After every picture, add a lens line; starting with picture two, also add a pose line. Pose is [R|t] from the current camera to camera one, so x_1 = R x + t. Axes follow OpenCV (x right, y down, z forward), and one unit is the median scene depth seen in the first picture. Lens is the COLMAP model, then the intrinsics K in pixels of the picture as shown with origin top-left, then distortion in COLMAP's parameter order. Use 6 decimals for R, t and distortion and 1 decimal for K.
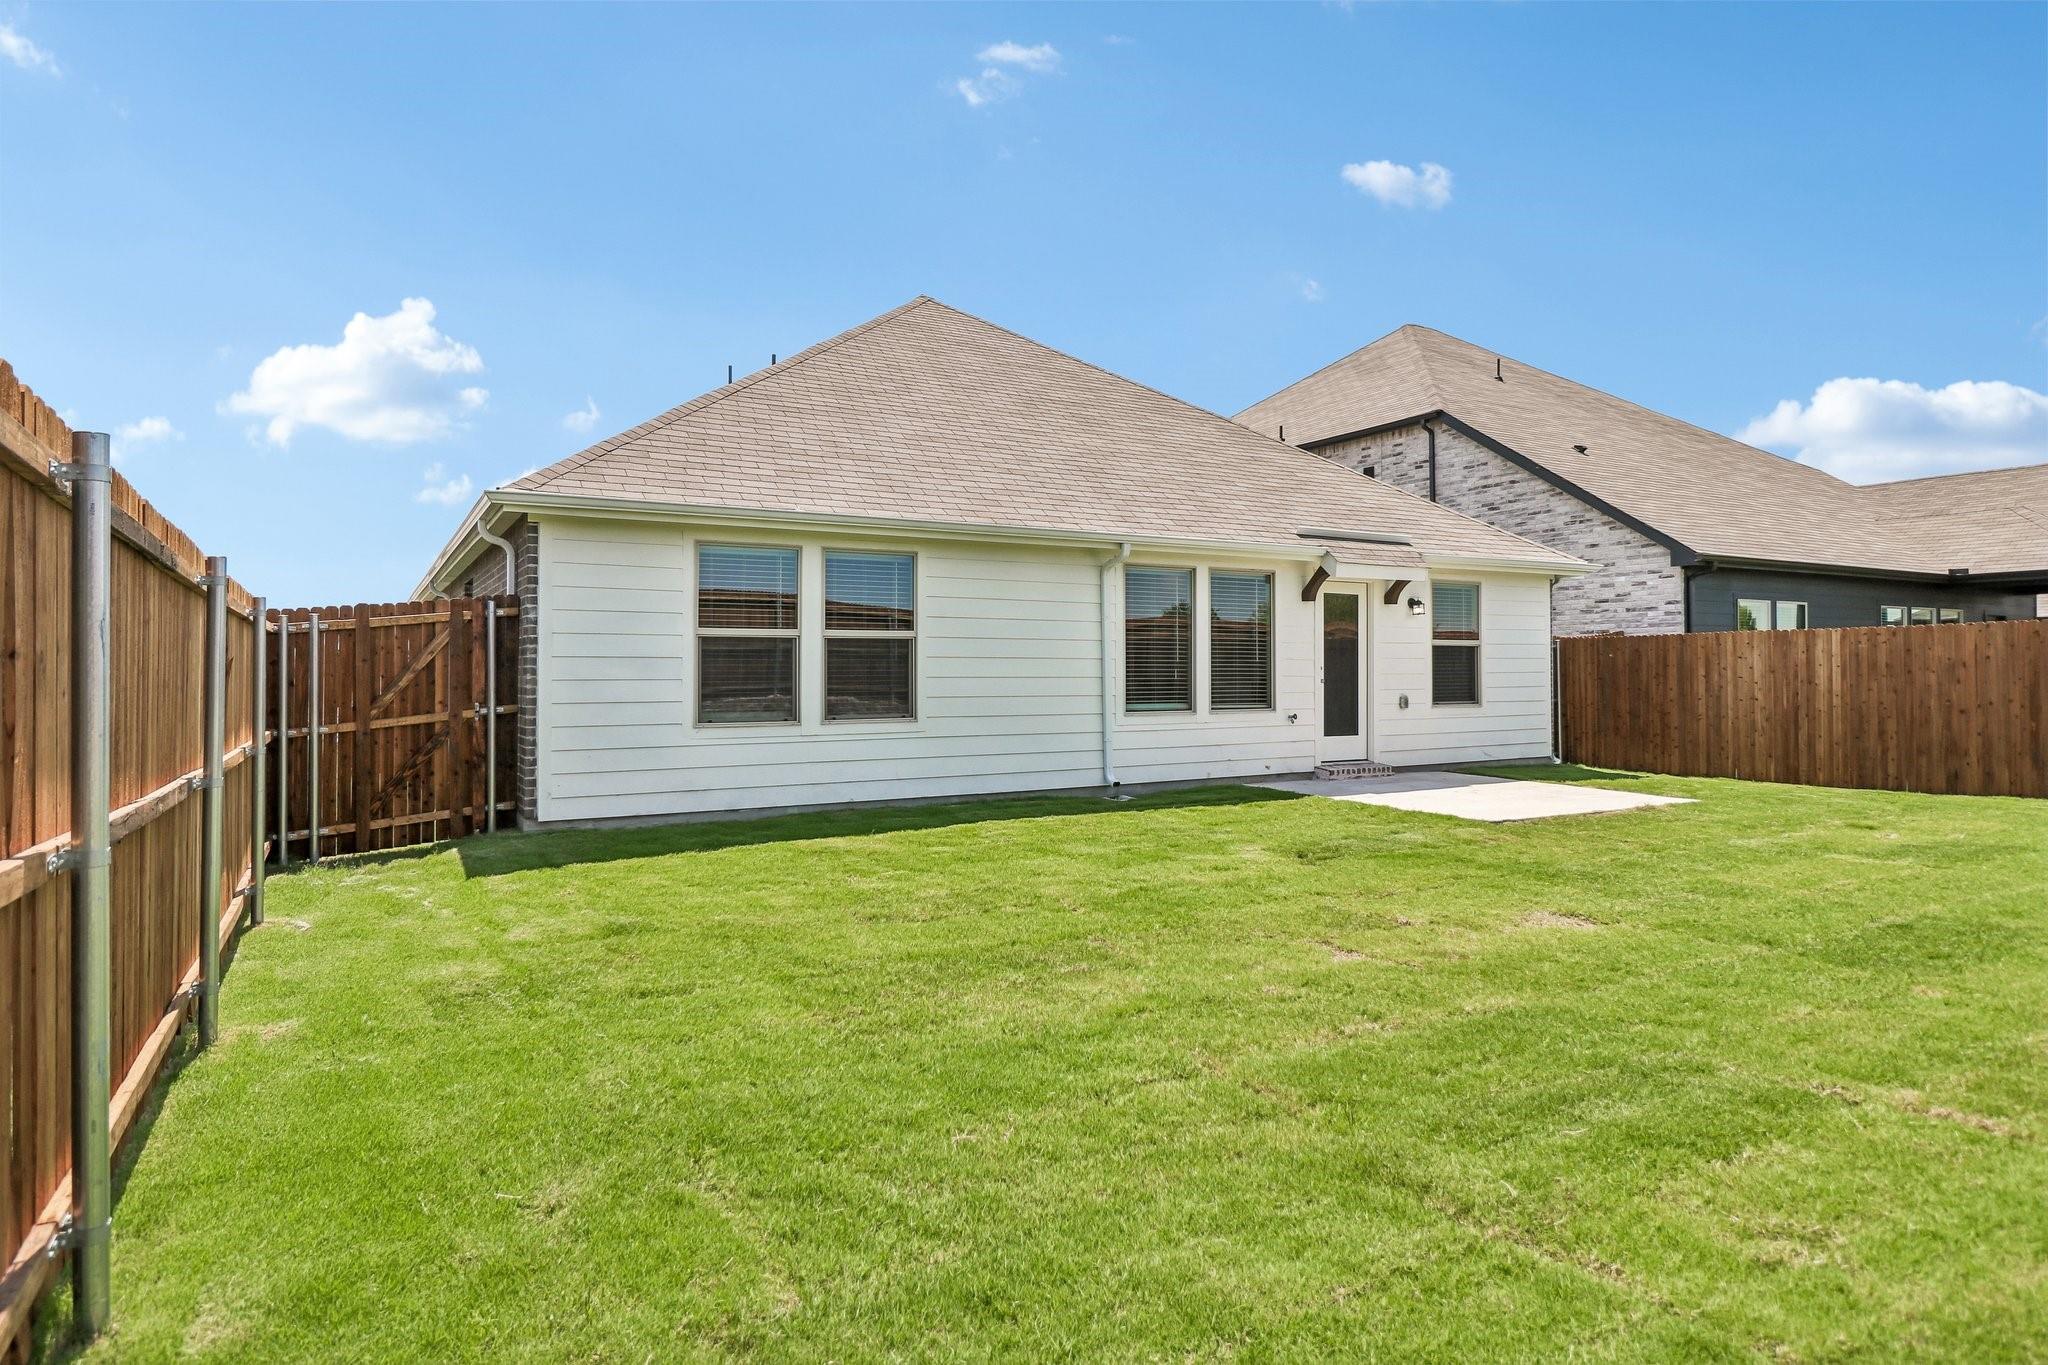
lens RADIAL K [[1163.3, 0, 1028.9], [0, 1163.3, 678.9], [0, 0, 1]] dist [-0.005664, -0.000175]
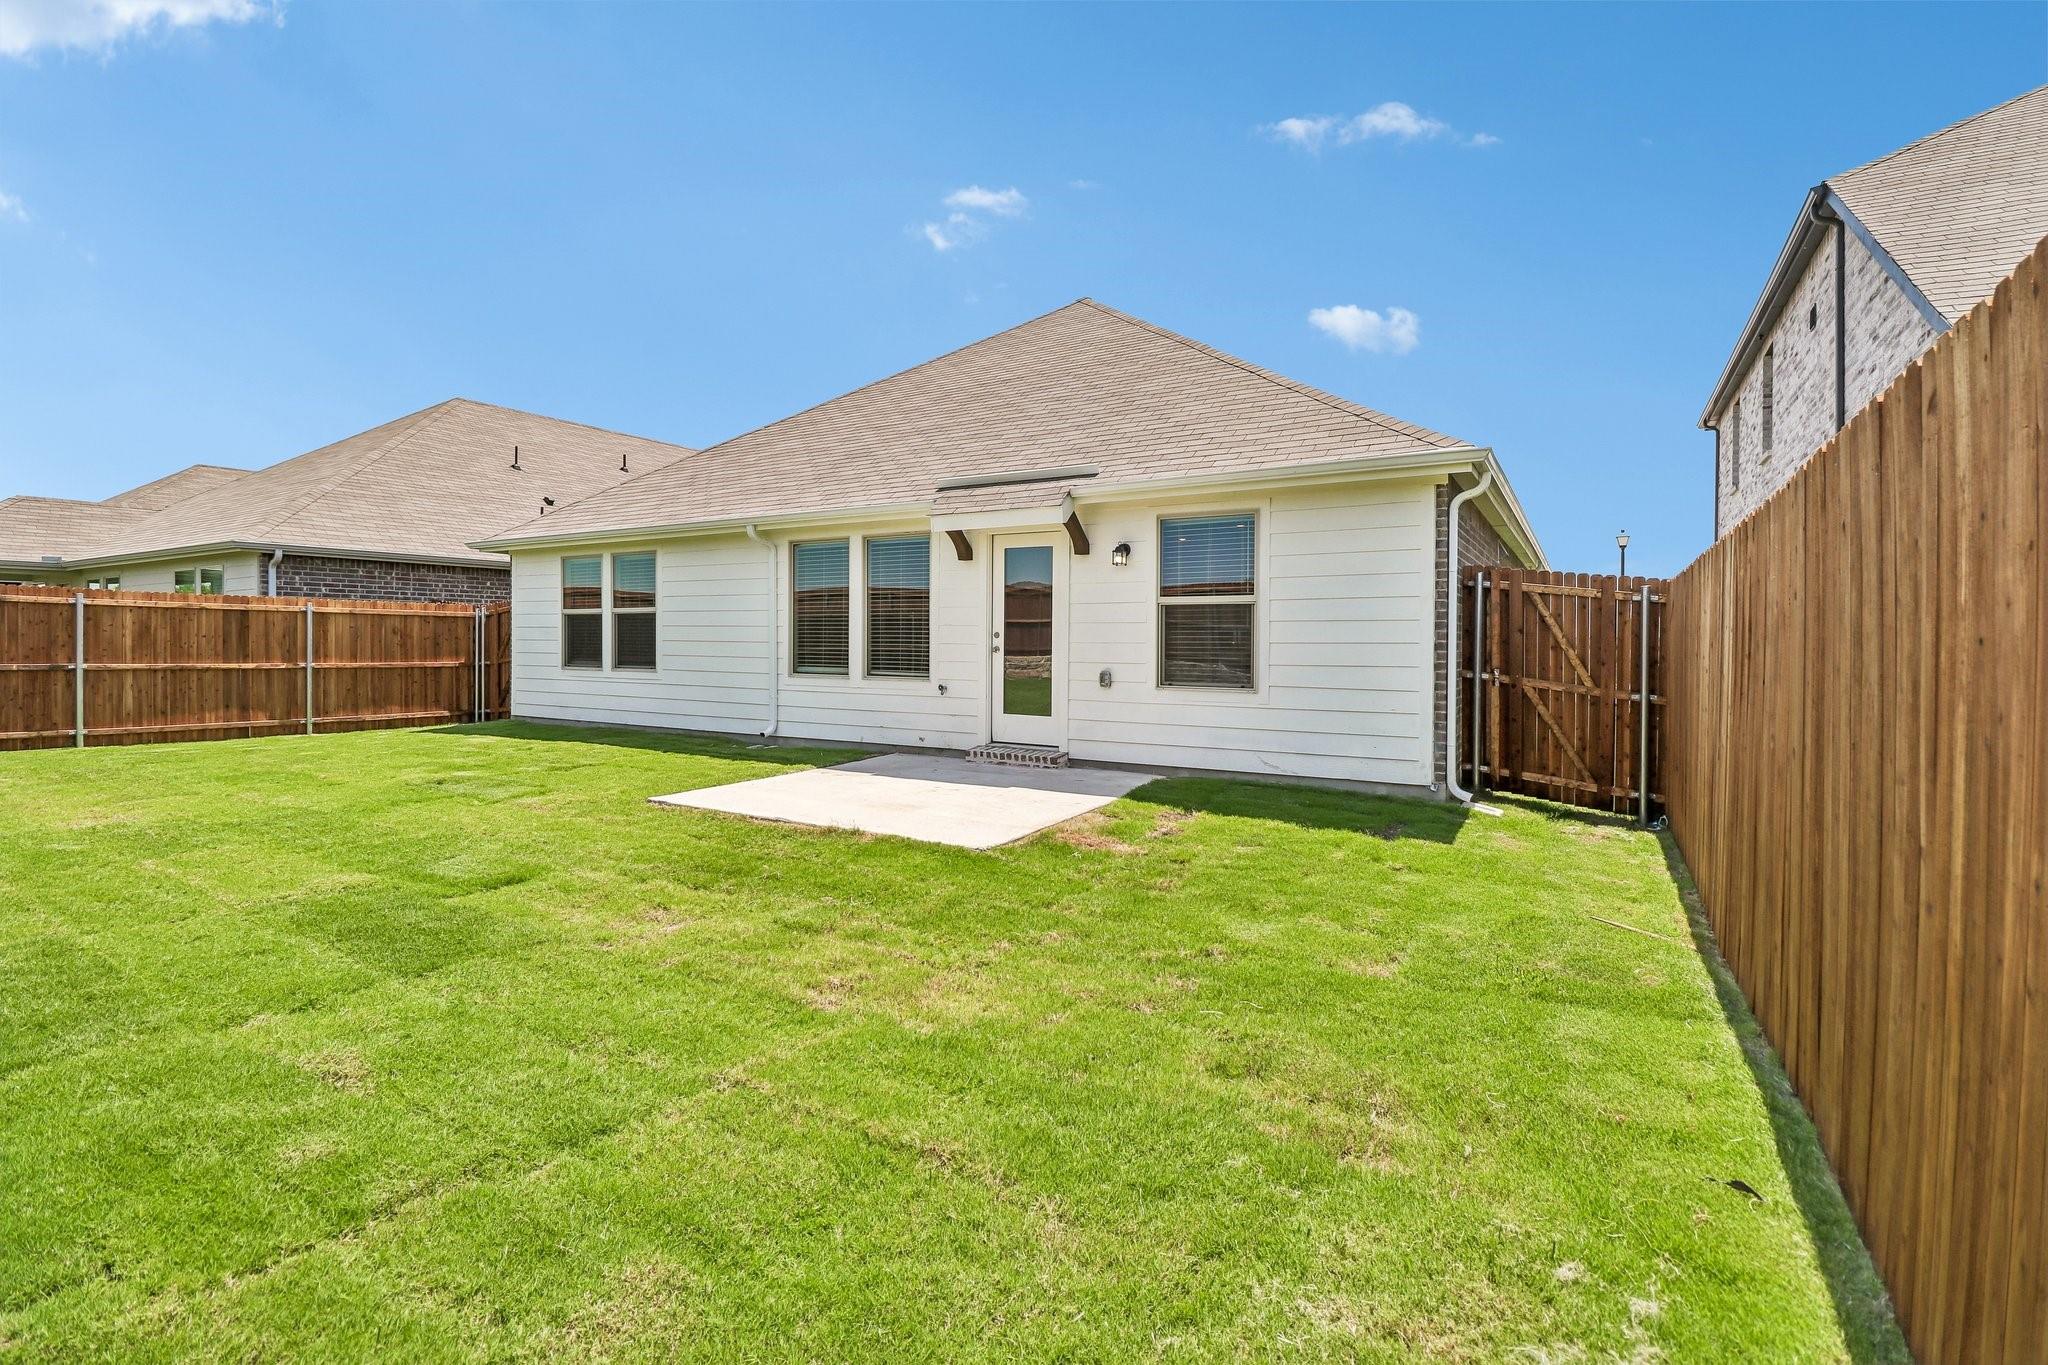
lens RADIAL K [[951.7, 0, 1021.1], [0, 951.7, 667.2], [0, 0, 1]] dist [-0.000889, -0.000114]
pose [[0.464265, 0.027096, -0.885282, 0.995976], [-0.015429, 0.999628, 0.022505, -0.001821], [0.885562, 0.003211, 0.464511, 0.759057]]
